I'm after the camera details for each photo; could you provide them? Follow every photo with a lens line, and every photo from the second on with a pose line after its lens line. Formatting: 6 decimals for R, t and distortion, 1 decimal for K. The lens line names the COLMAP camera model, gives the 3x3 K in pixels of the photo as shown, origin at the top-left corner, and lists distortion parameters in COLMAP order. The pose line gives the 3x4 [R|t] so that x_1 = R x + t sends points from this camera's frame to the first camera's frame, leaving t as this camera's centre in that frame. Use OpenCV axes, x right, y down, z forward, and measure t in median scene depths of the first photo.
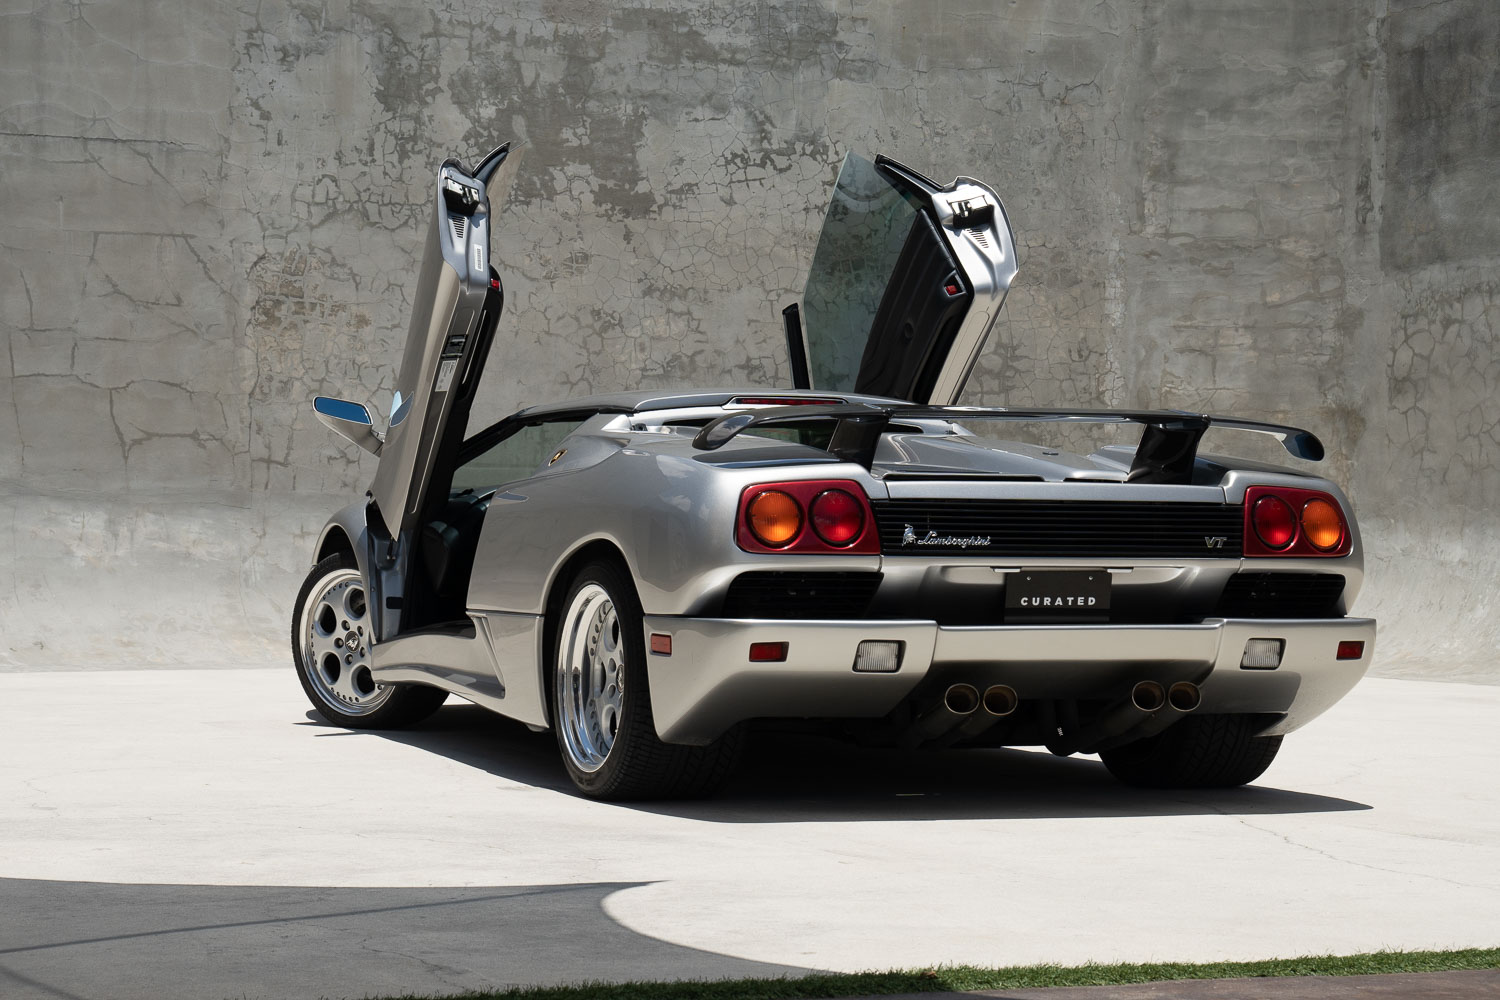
lens RADIAL K [[3483.6, 0, 749.6], [0, 3483.6, 495.9], [0, 0, 1]] dist [0.255924, 0.000000]
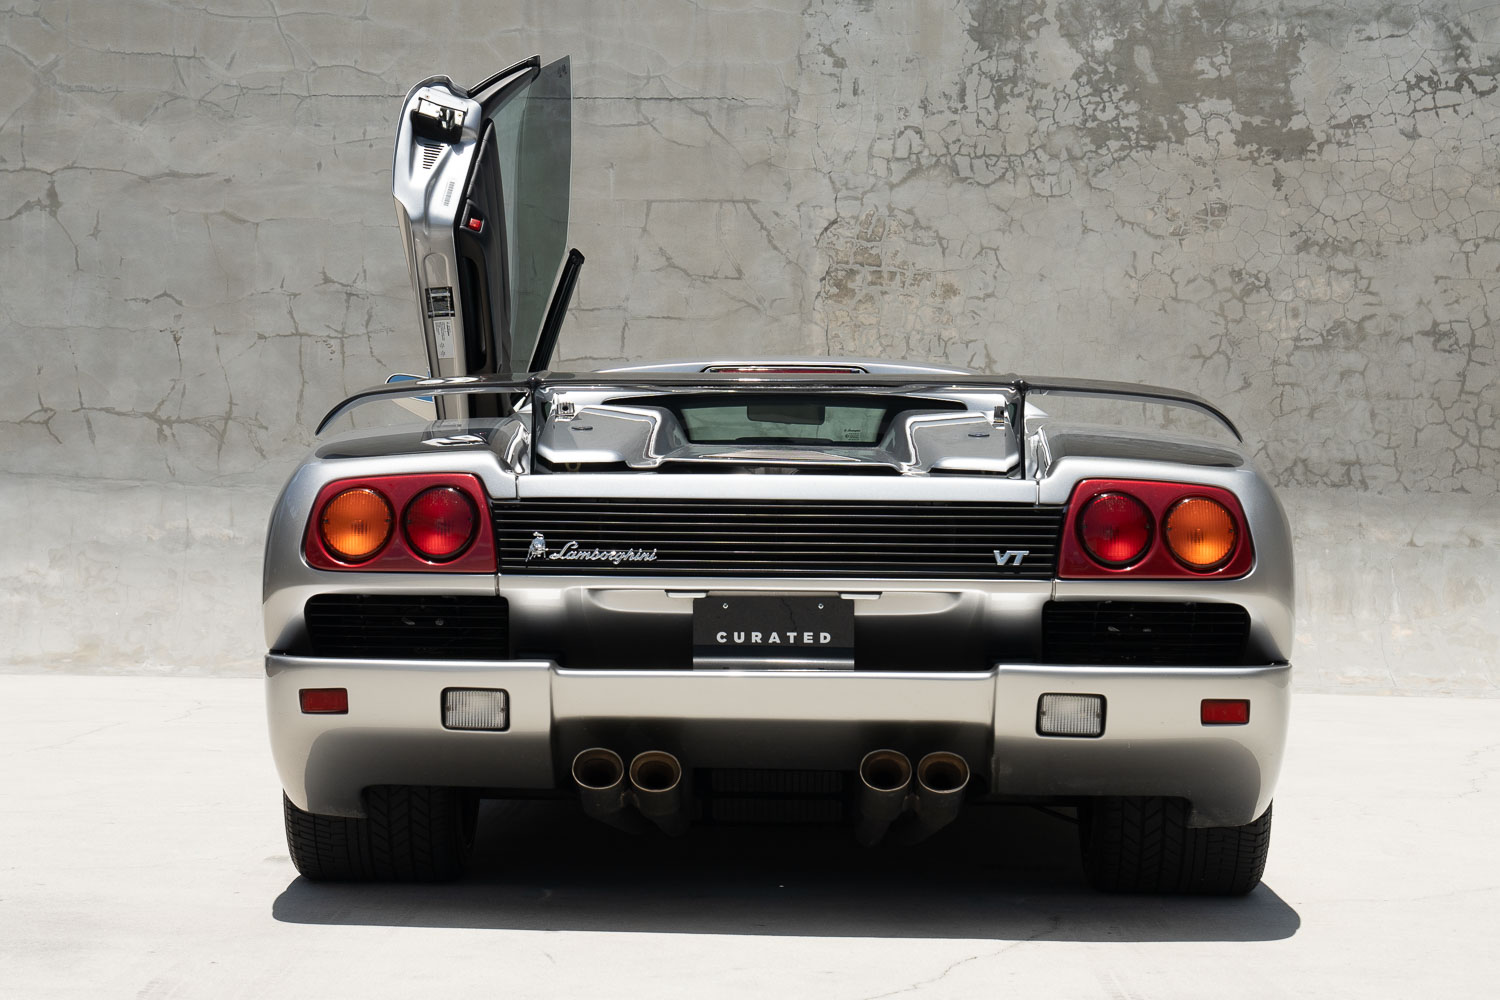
lens RADIAL K [[3483.6, 0, 756.8], [0, 3483.6, 504.2], [0, 0, 1]] dist [0.255924, 0.000000]
pose [[0.911717, 0.001804, -0.410815, 0.208109], [0.000345, 0.999987, 0.005157, -0.000824], [0.410819, -0.004843, 0.911704, 0.180702]]
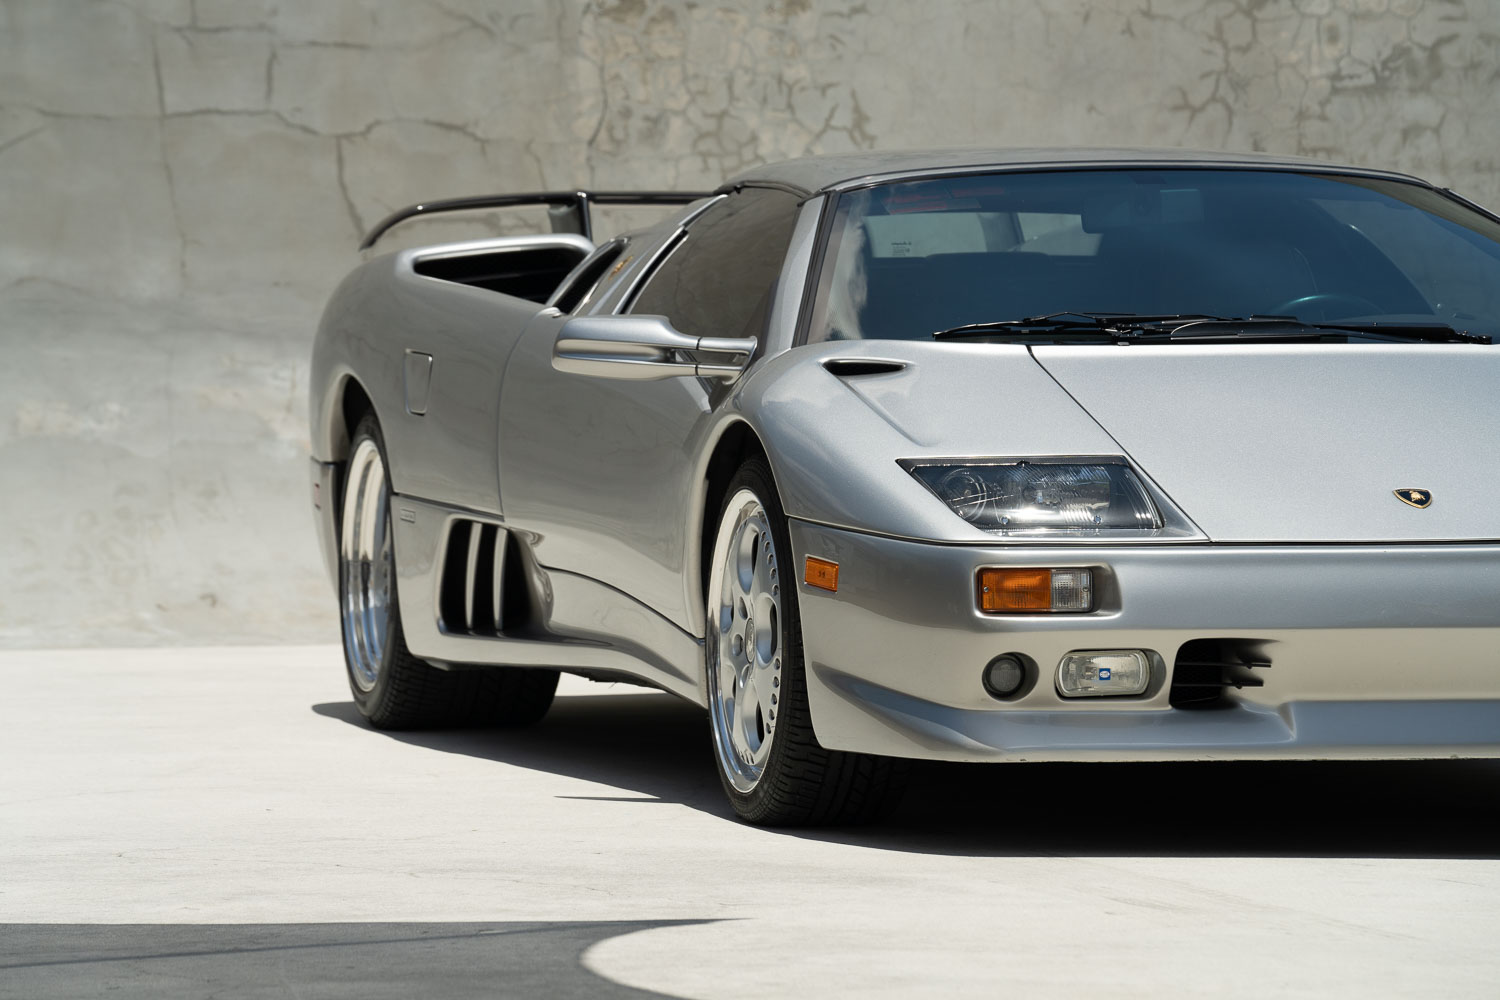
lens RADIAL K [[7594.2, 0, 760.4], [0, 7594.2, 502.3], [0, 0, 1]] dist [2.063742, 0.000000]
pose [[0.983470, -0.005958, -0.180973, 0.099308], [0.010852, 0.999601, 0.026065, -0.003616], [0.180745, -0.027598, 0.983143, -0.171976]]
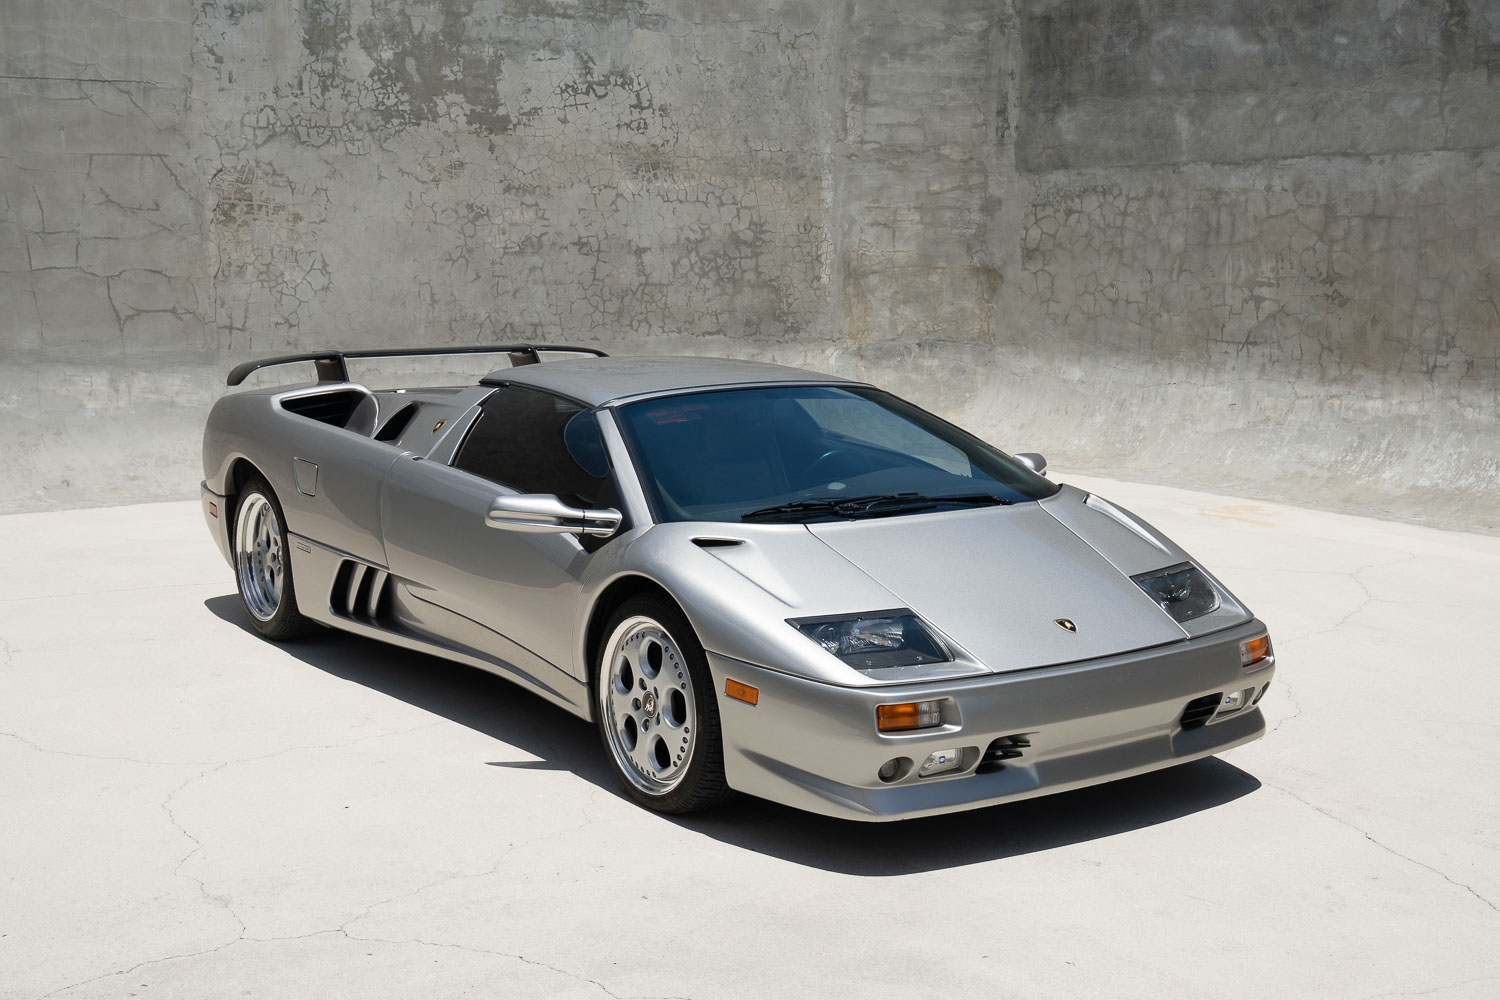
lens RADIAL K [[1944.2, 0, 742.2], [0, 1944.2, 492.0], [0, 0, 1]] dist [-0.033779, 0.000000]
pose [[0.984328, -0.028243, 0.174073, -0.076925], [0.003425, 0.989968, 0.141252, -0.050857], [-0.176316, -0.138442, 0.974549, 0.250317]]
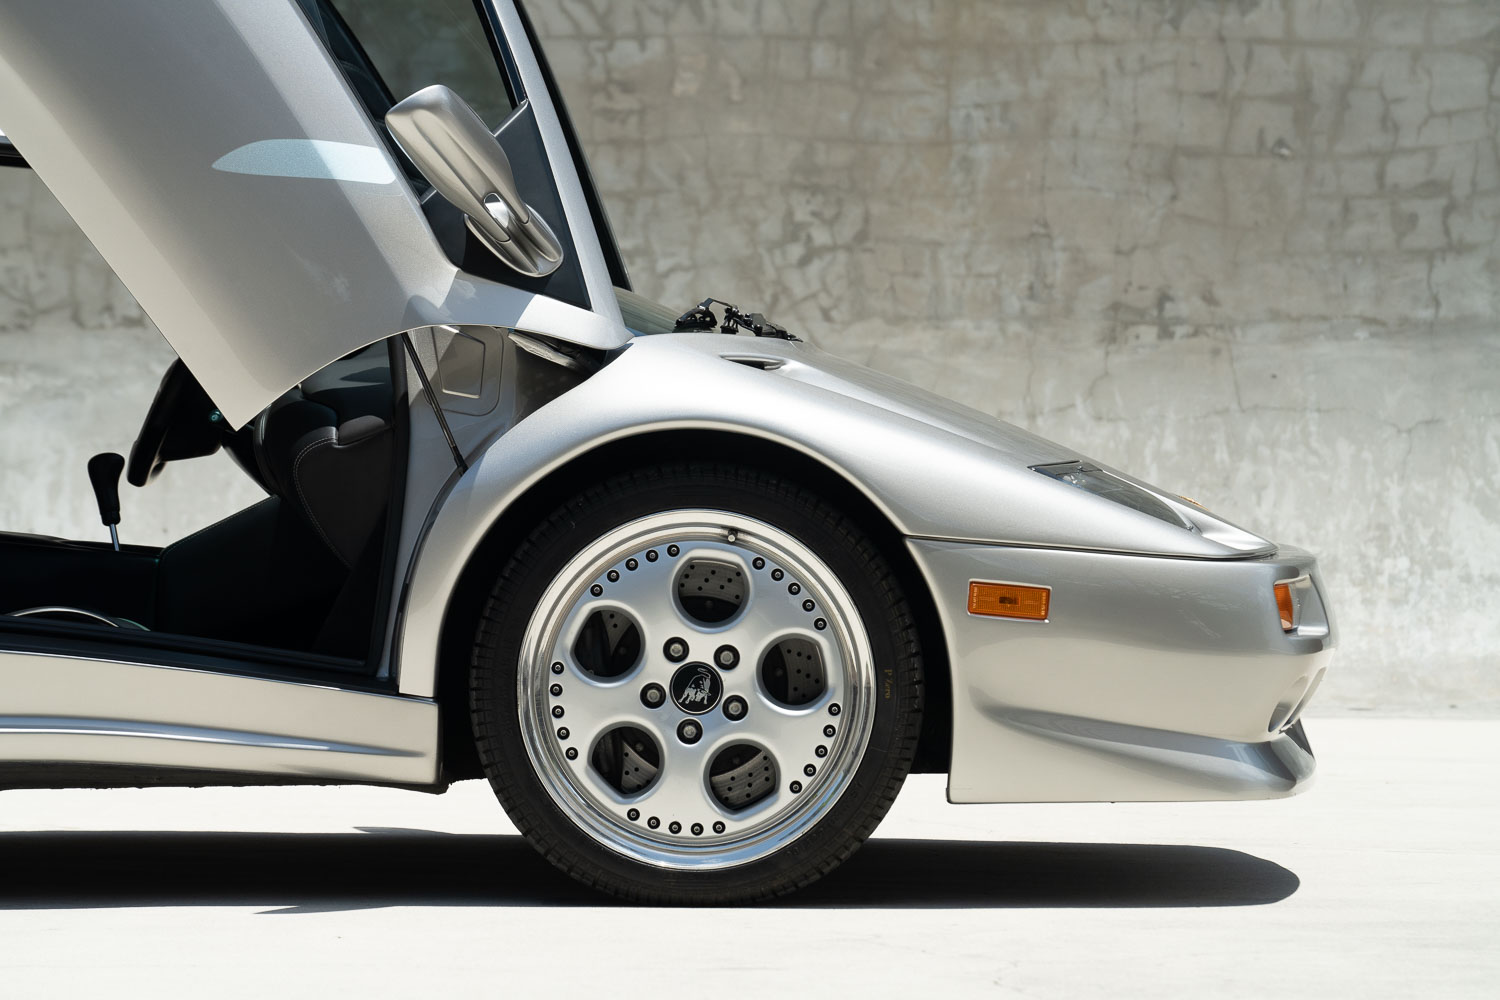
lens RADIAL K [[8553.4, 0, 757.8], [0, 8553.4, 498.5], [0, 0, 1]] dist [3.072382, 0.000000]
pose [[0.424412, -0.021430, 0.905216, -0.676187], [-0.001979, 0.999696, 0.024595, -0.003094], [-0.905467, -0.012230, 0.424240, 0.258492]]
